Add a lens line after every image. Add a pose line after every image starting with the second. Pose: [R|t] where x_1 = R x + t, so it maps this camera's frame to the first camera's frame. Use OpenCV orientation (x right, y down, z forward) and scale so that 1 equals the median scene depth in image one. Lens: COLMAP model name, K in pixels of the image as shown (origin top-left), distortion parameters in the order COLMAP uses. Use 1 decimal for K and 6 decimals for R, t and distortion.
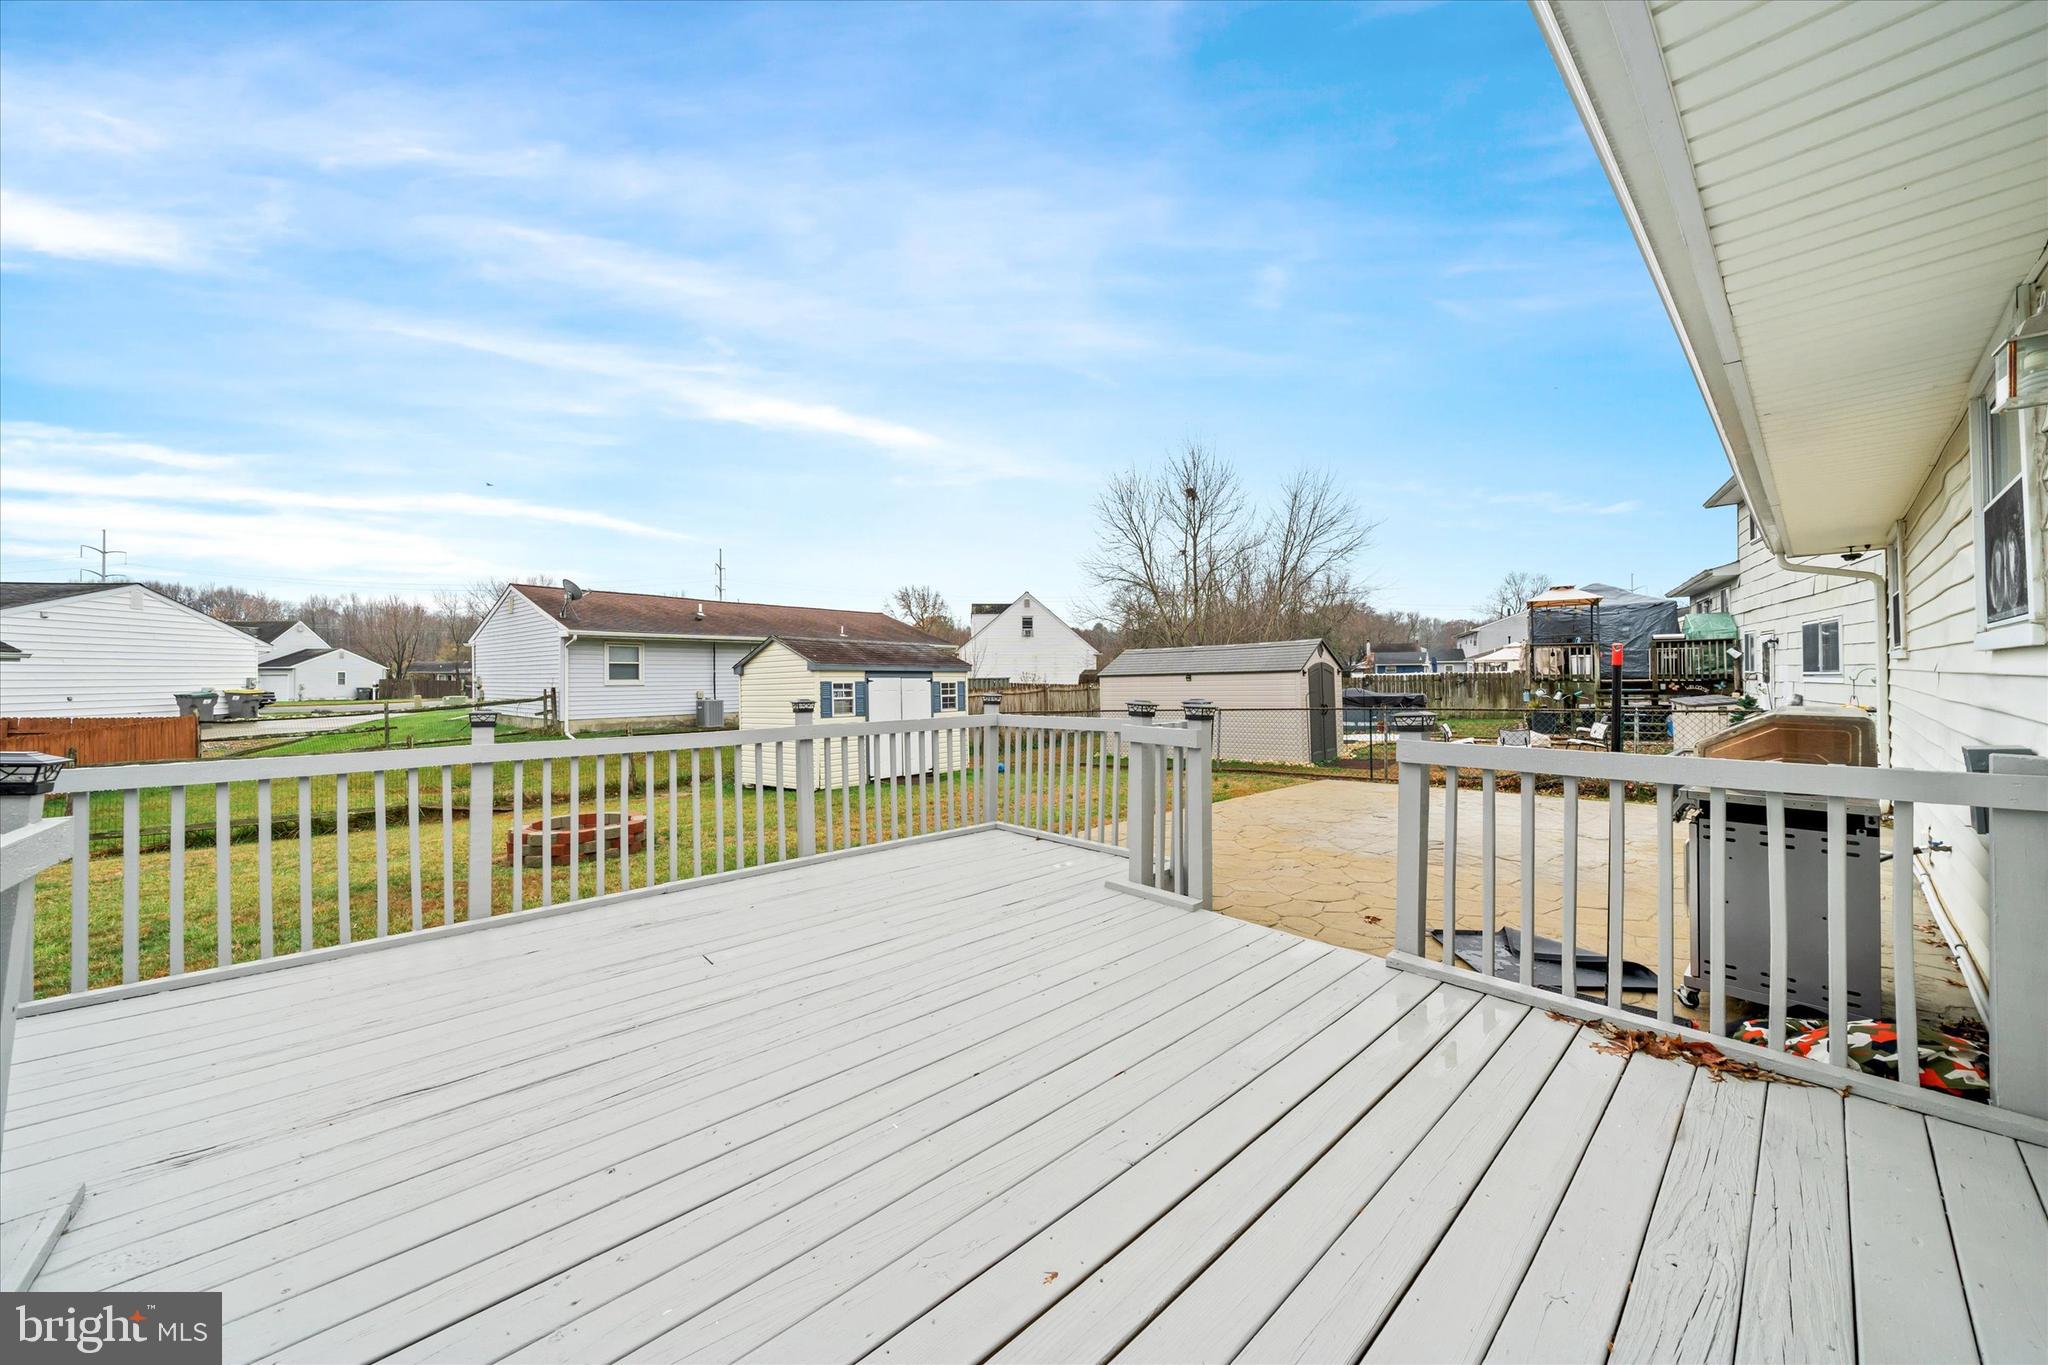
lens RADIAL K [[757.4, 0, 1018.3], [0, 757.4, 685.2], [0, 0, 1]] dist [-0.002237, -0.000106]
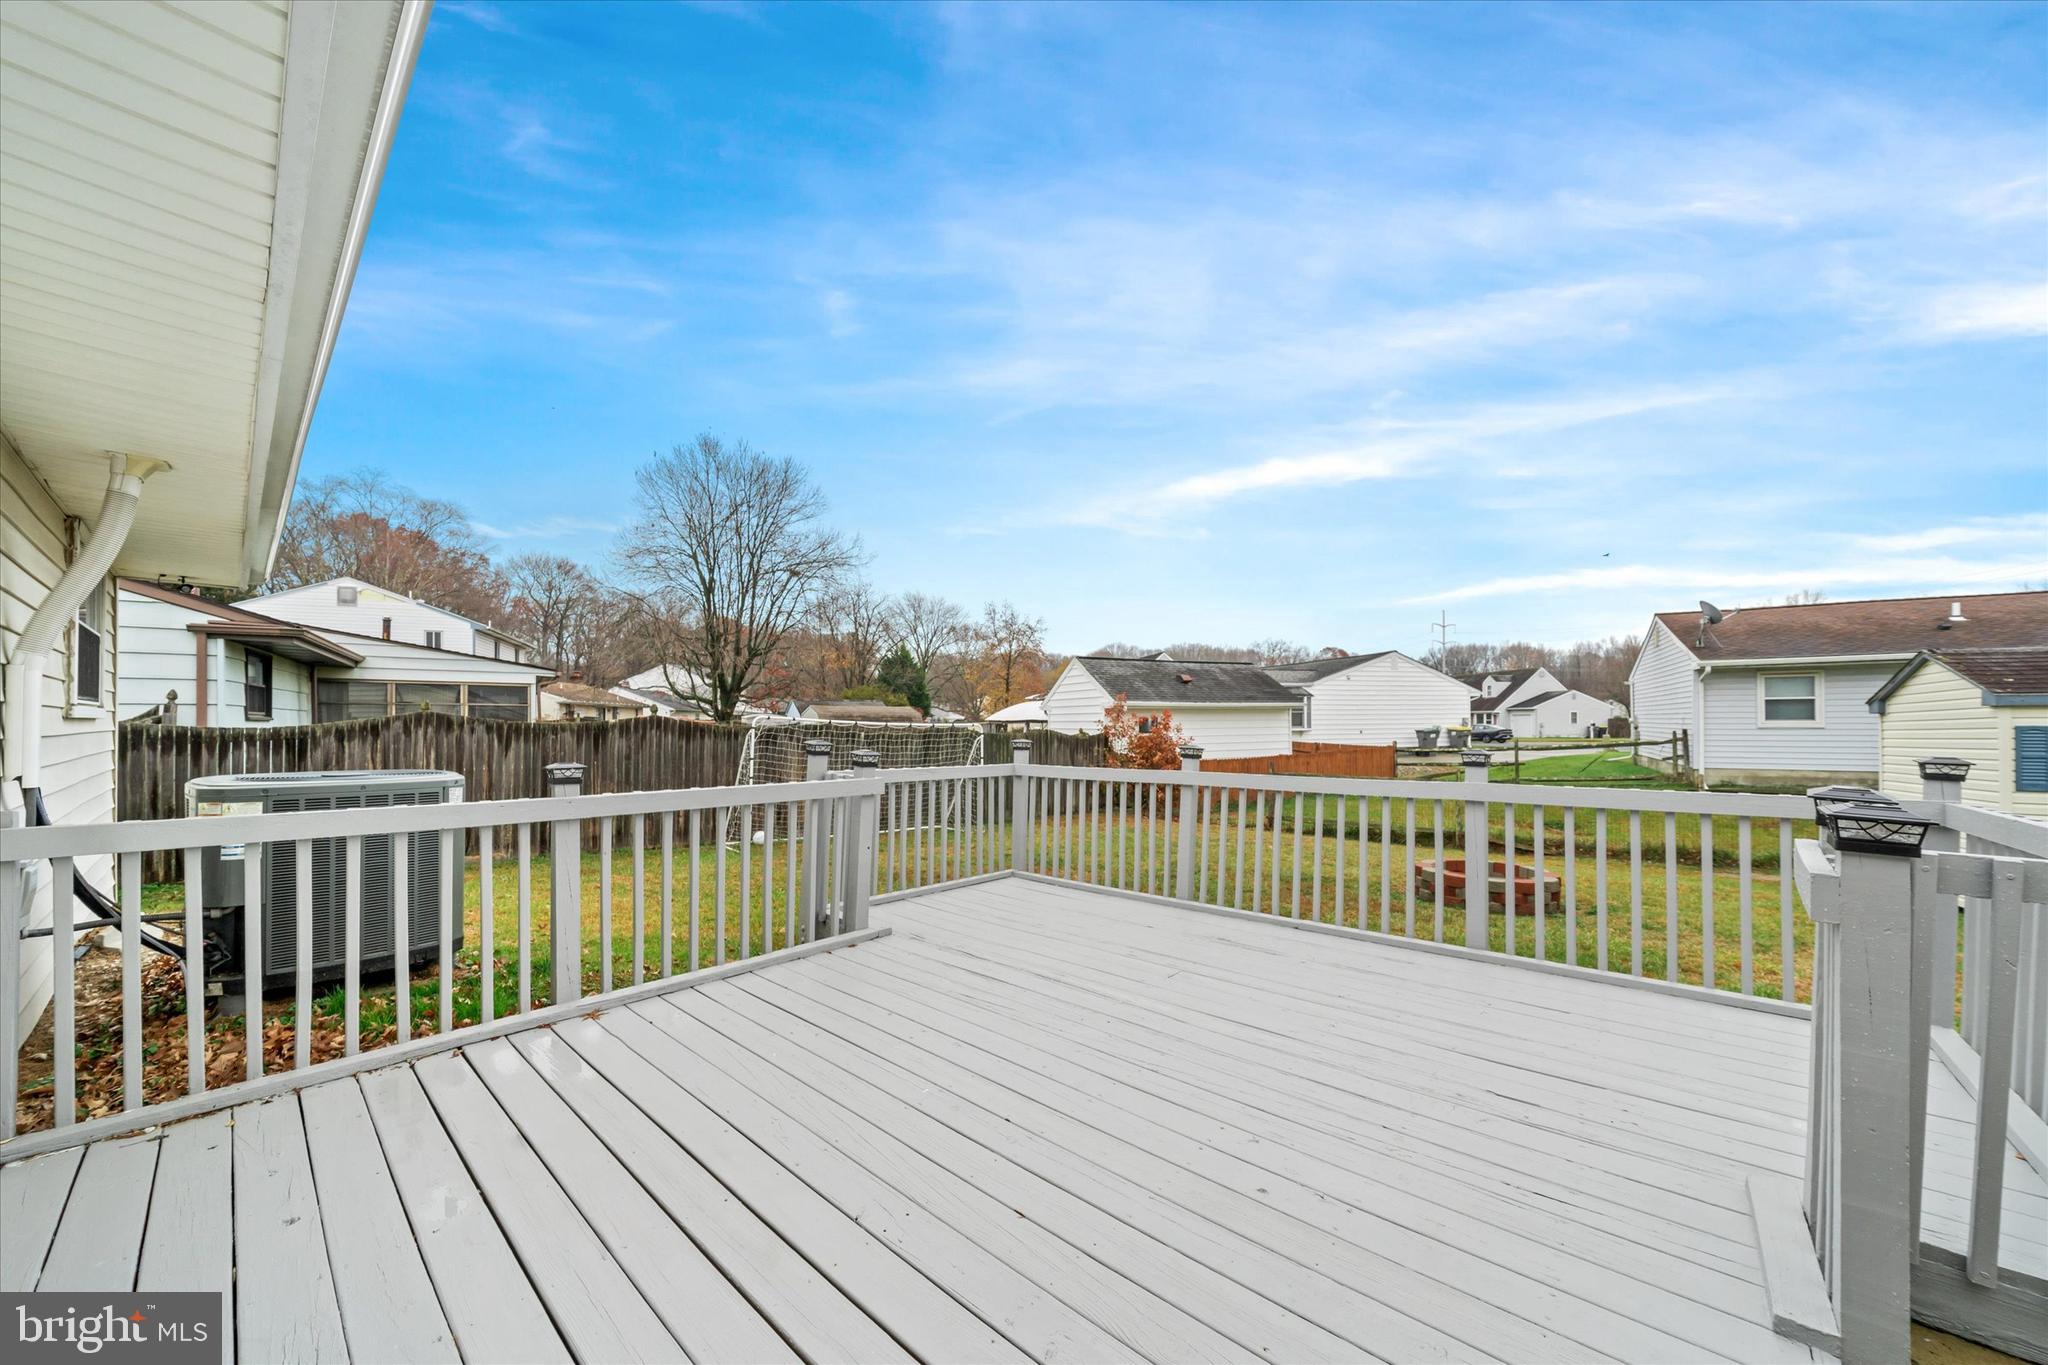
lens RADIAL K [[757.4, 0, 1018.3], [0, 757.4, 685.2], [0, 0, 1]] dist [-0.002237, -0.000106]
pose [[0.063280, -0.042387, -0.997095, 0.216966], [-0.007209, 0.999052, -0.042928, -0.004994], [0.997970, 0.009905, 0.062915, 0.209696]]
